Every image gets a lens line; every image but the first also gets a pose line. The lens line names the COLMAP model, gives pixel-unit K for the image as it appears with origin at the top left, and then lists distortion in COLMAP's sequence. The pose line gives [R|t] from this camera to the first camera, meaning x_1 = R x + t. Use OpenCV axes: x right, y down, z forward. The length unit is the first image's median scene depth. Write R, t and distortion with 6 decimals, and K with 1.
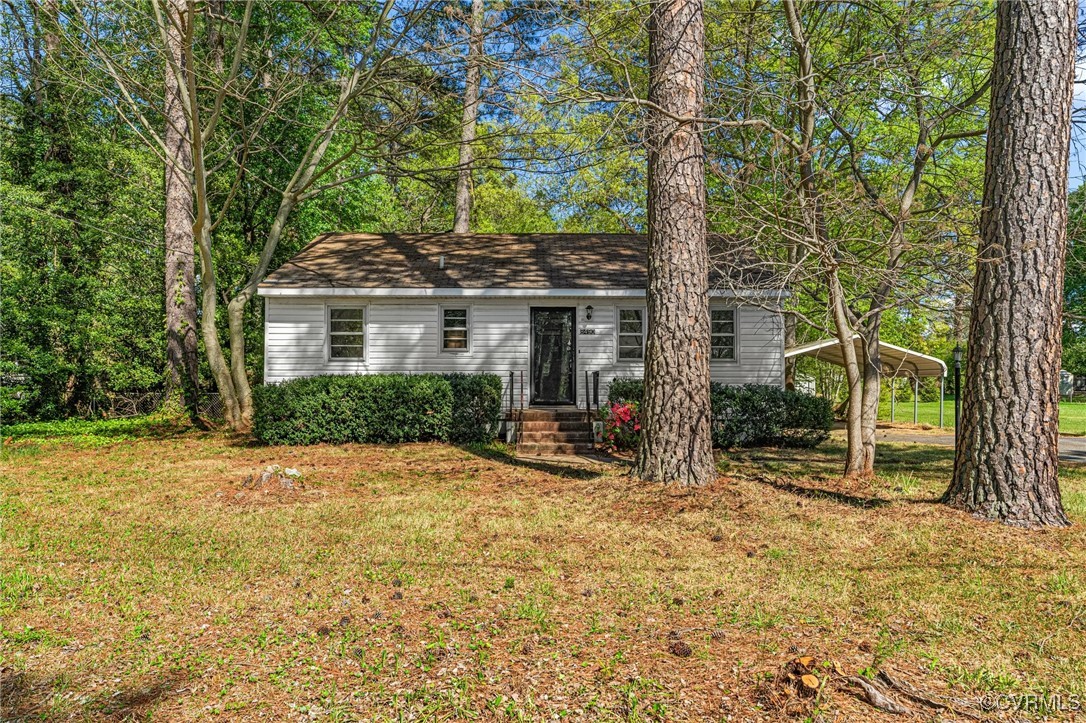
lens RADIAL K [[723.3, 0, 543.0], [0, 723.3, 361.5], [0, 0, 1]] dist [0.000158, 0.000158]
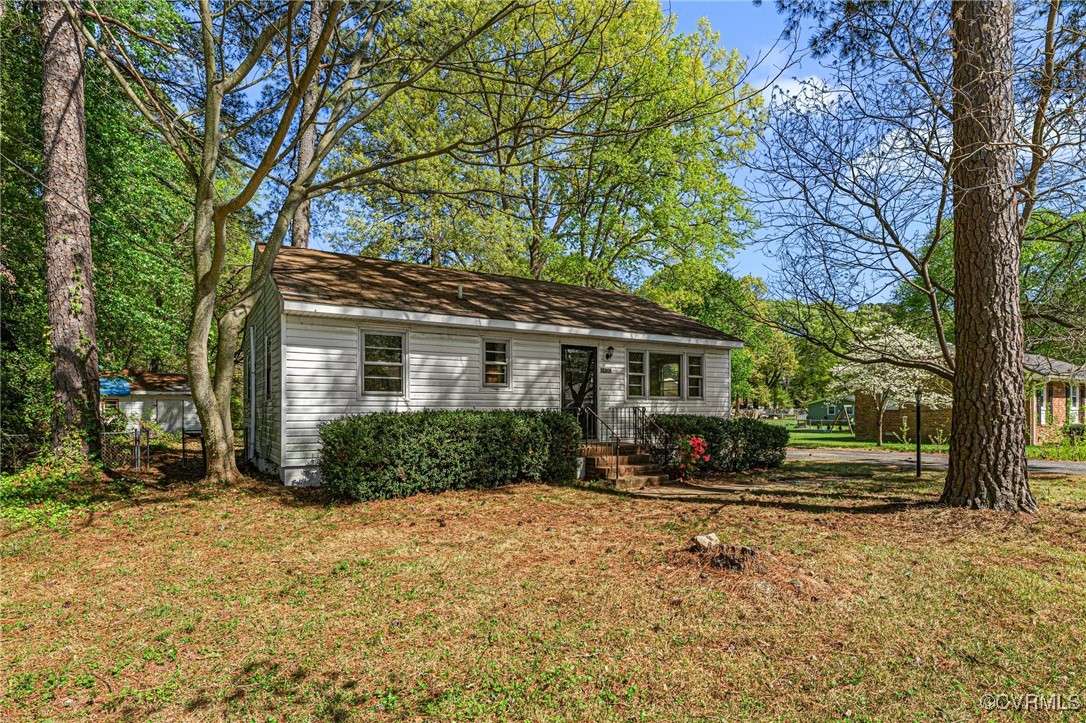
lens RADIAL K [[573.8, 0, 541.8], [0, 573.8, 404.6], [0, 0, 1]] dist [0.000878, -0.000269]
pose [[0.856591, 0.002209, 0.515992, -0.463763], [-0.010516, 0.999858, 0.013176, -0.000537], [-0.515890, -0.016713, 0.856492, 0.314695]]
